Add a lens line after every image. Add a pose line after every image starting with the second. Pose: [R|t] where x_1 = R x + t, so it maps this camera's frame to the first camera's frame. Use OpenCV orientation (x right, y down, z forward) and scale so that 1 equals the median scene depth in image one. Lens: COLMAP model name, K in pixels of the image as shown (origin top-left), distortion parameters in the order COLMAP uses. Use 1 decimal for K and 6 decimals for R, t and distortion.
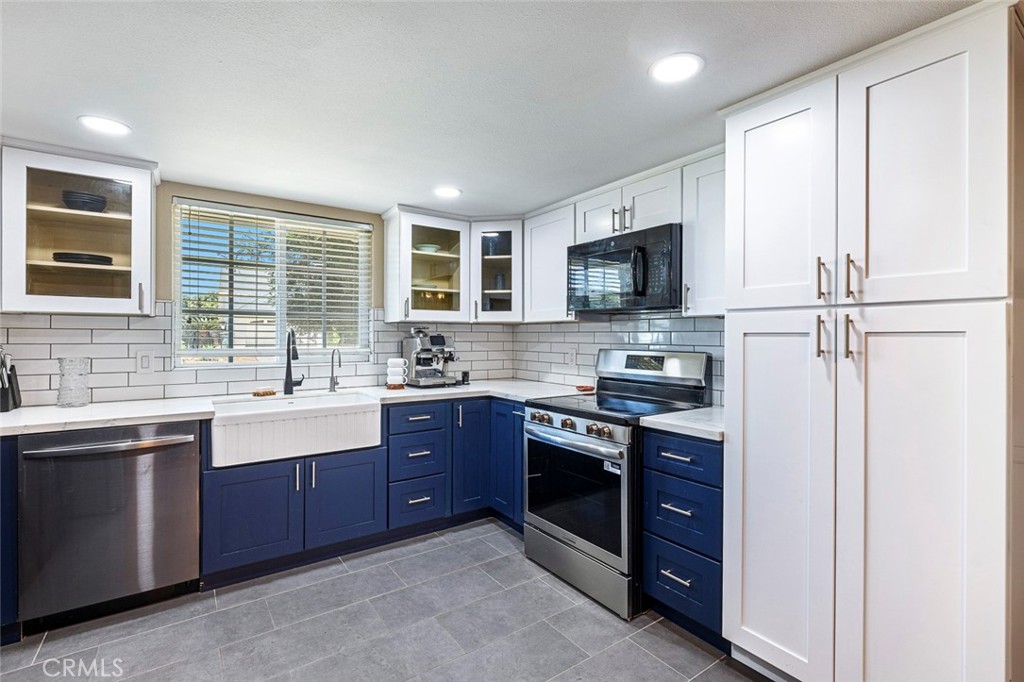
lens RADIAL K [[469.3, 0, 510.8], [0, 469.3, 337.2], [0, 0, 1]] dist [0.001899, 0.000042]
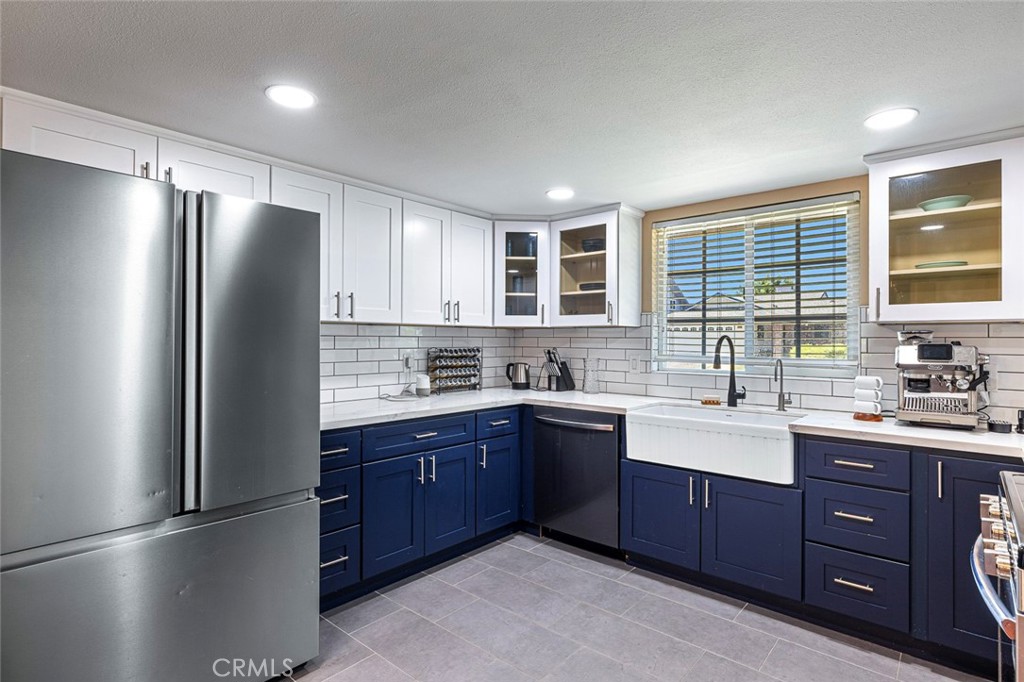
lens RADIAL K [[522.2, 0, 511.9], [0, 522.2, 339.5], [0, 0, 1]] dist [0.000109, 0.000451]
pose [[0.240712, -0.003206, -0.970591, 0.455764], [-0.008457, 0.999950, -0.005401, -0.001180], [0.970560, 0.009509, 0.240673, 0.355681]]
